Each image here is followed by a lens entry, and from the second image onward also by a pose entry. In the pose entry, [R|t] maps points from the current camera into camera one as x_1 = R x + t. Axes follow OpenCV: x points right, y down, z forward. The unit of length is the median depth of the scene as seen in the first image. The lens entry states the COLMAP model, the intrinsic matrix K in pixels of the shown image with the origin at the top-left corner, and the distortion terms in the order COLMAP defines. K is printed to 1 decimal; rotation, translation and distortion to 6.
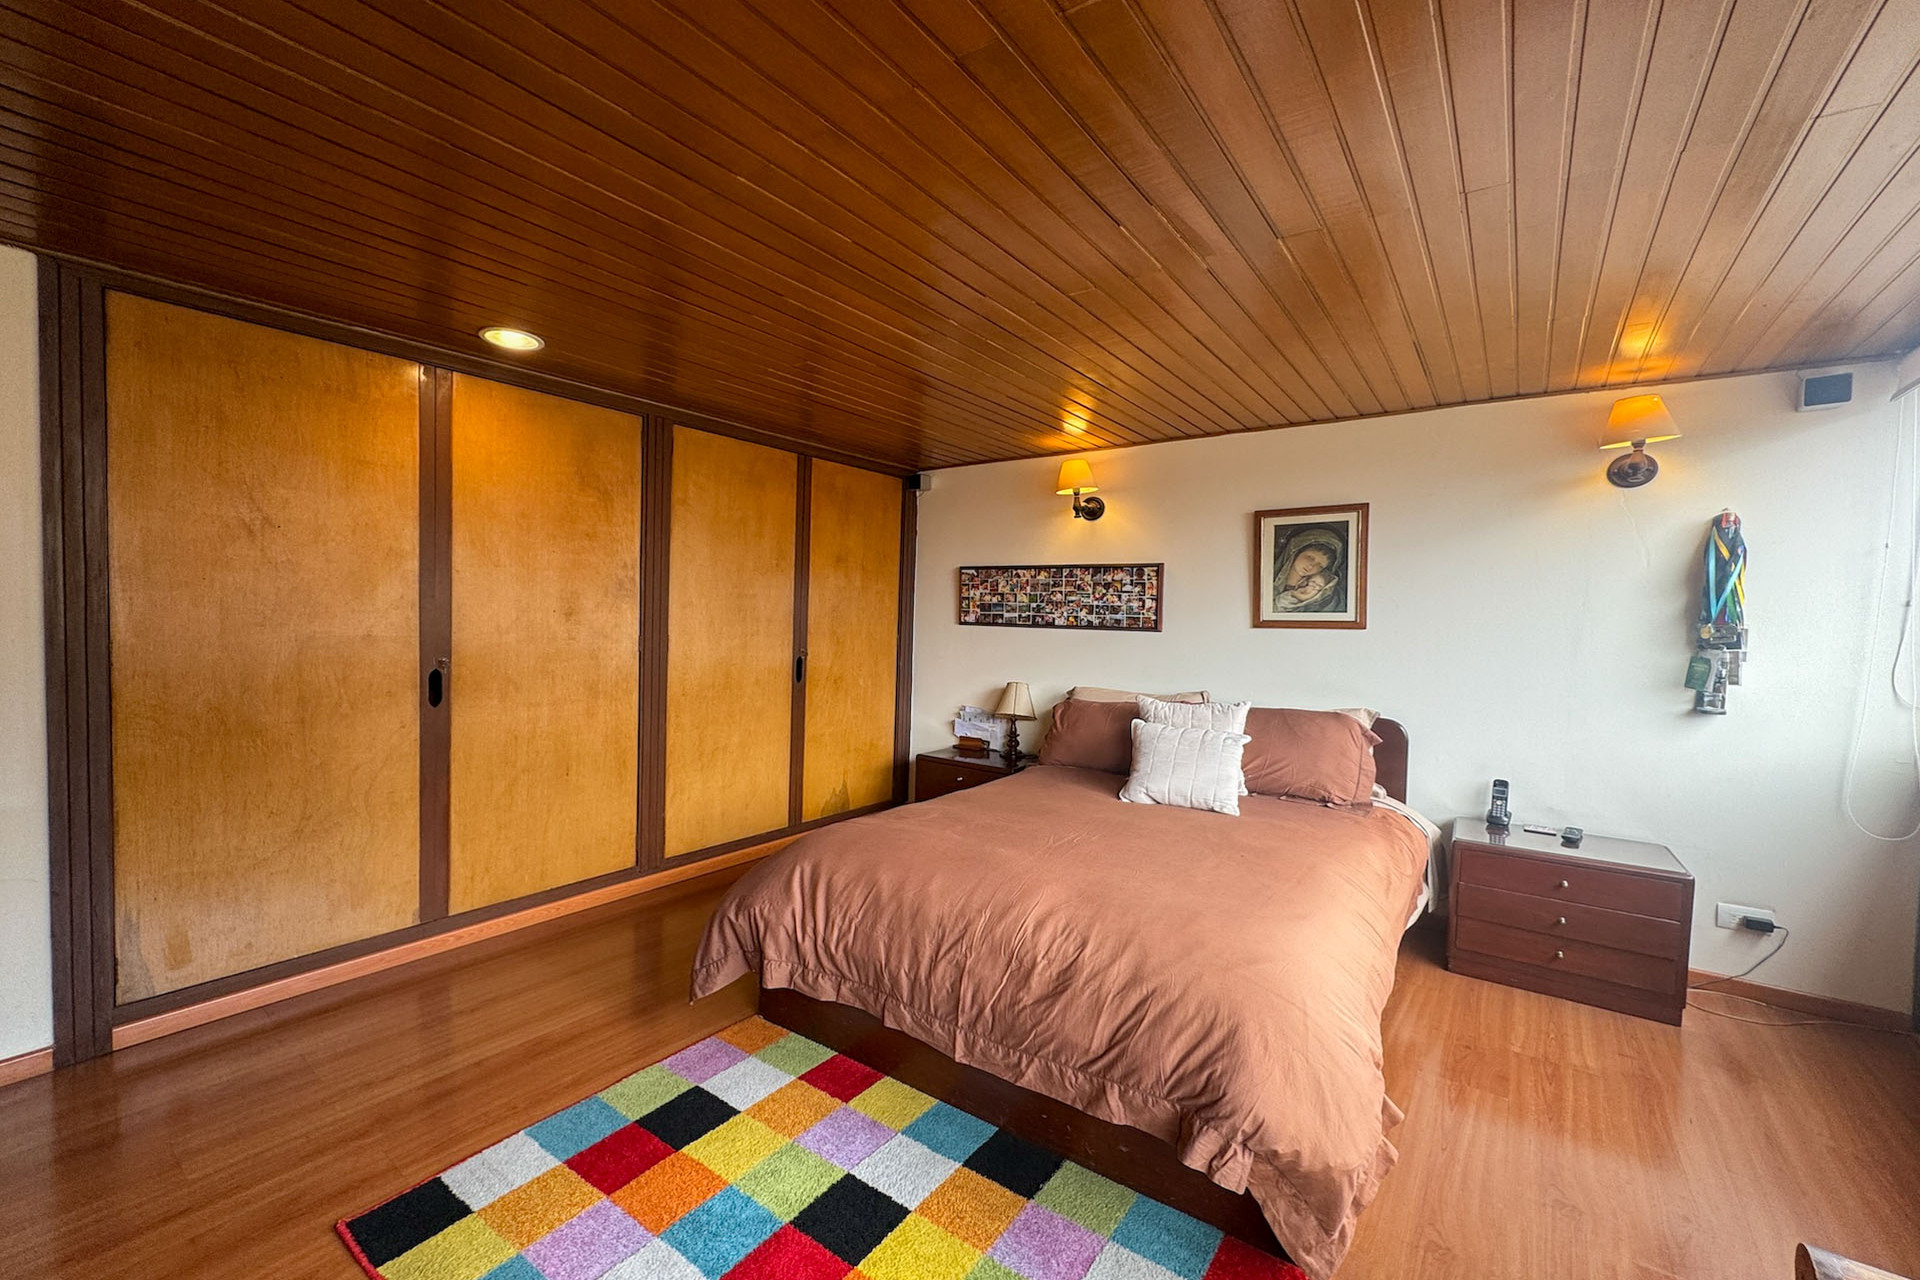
lens RADIAL K [[769.8, 0, 952.7], [0, 769.8, 636.9], [0, 0, 1]] dist [0.002216, 0.001286]
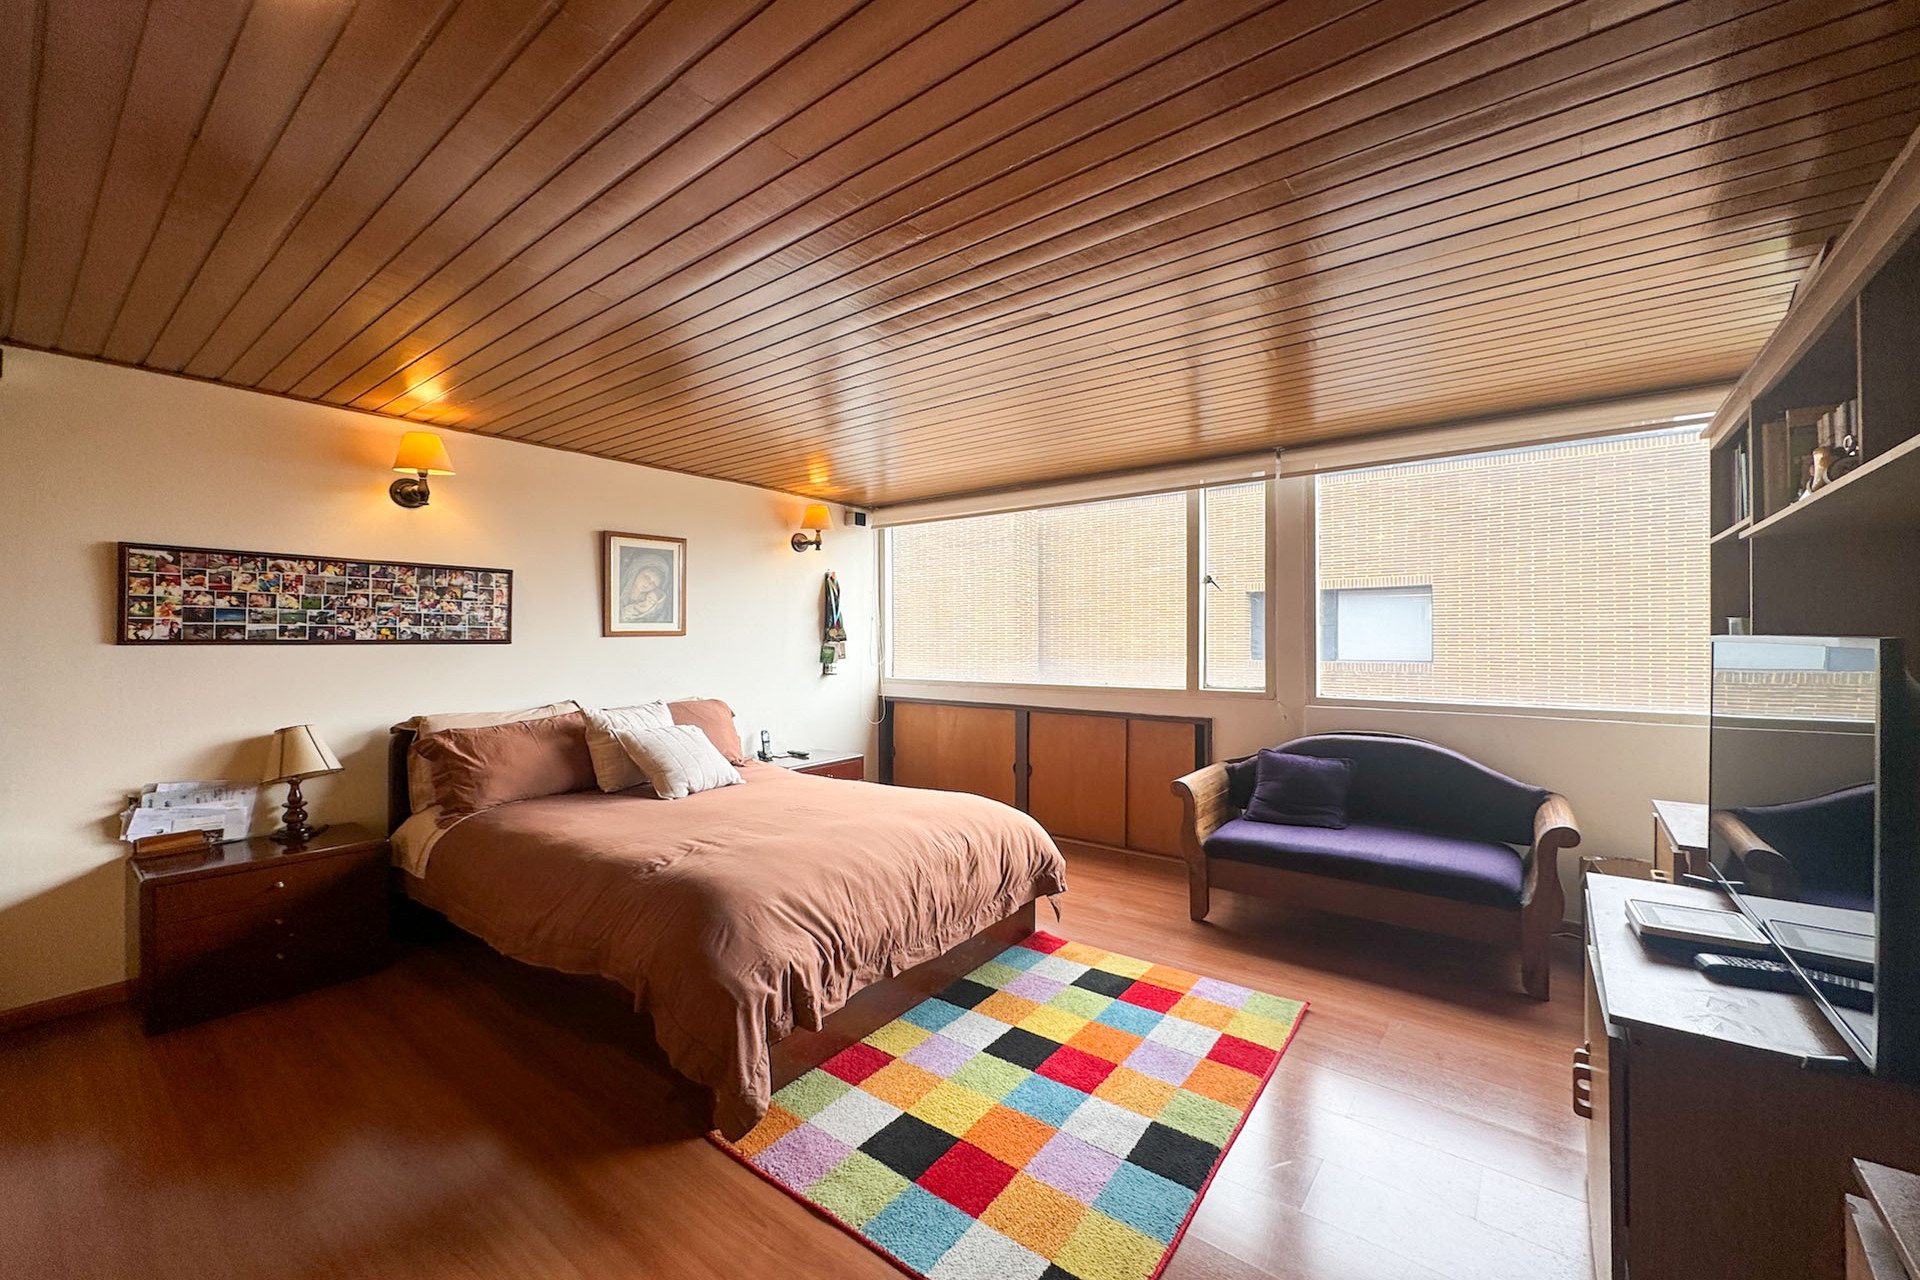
lens RADIAL K [[769.8, 0, 950.8], [0, 769.8, 632.2], [0, 0, 1]] dist [0.002216, 0.001286]
pose [[0.030300, -0.017501, 0.999388, -0.608065], [0.027747, 0.999476, 0.016661, -0.019984], [-0.999156, 0.027225, 0.030770, 0.417574]]
